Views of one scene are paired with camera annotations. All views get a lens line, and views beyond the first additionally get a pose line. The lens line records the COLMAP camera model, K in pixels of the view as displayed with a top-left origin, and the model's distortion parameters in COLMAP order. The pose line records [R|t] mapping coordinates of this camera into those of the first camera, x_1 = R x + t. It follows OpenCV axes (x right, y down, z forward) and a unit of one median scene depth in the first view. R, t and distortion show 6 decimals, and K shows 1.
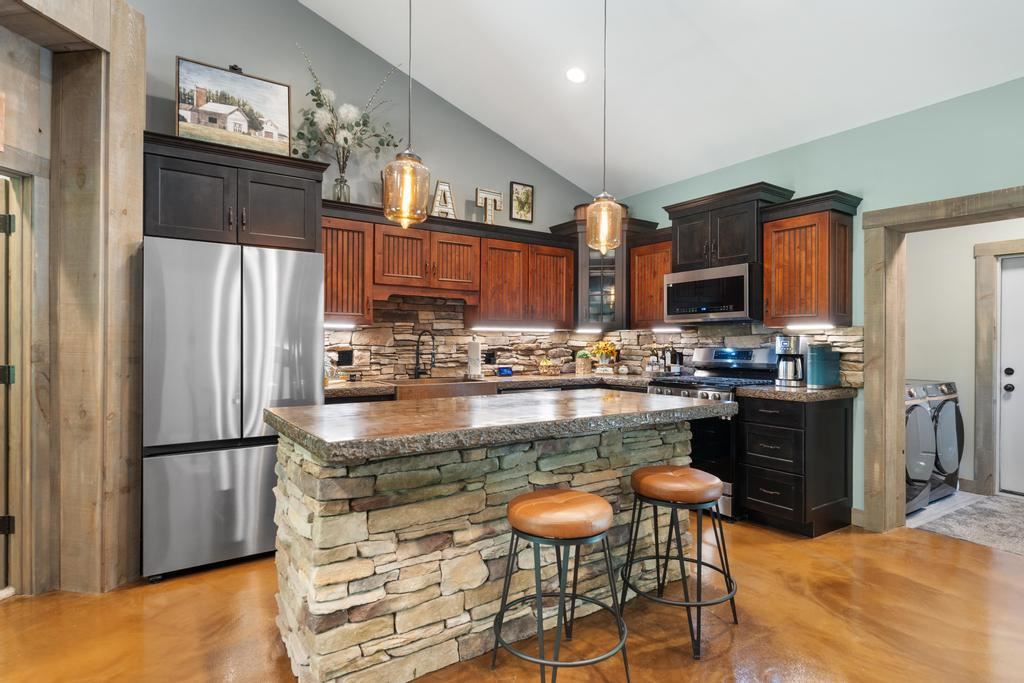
lens RADIAL K [[538.3, 0, 502.6], [0, 538.3, 342.6], [0, 0, 1]] dist [-0.006341, 0.000793]
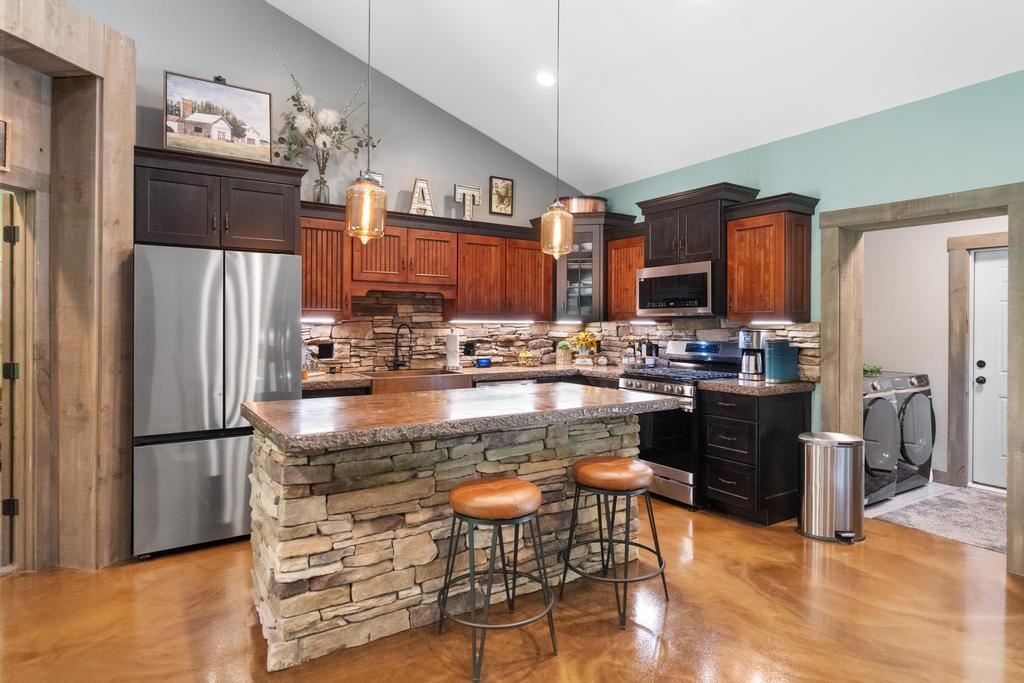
lens RADIAL K [[572.3, 0, 500.8], [0, 572.3, 323.9], [0, 0, 1]] dist [-0.007424, 0.001949]
pose [[0.999845, 0.000420, -0.017615, 0.075627], [-0.000405, 1.000000, 0.000851, -0.028448], [0.017616, -0.000843, 0.999844, -0.114501]]
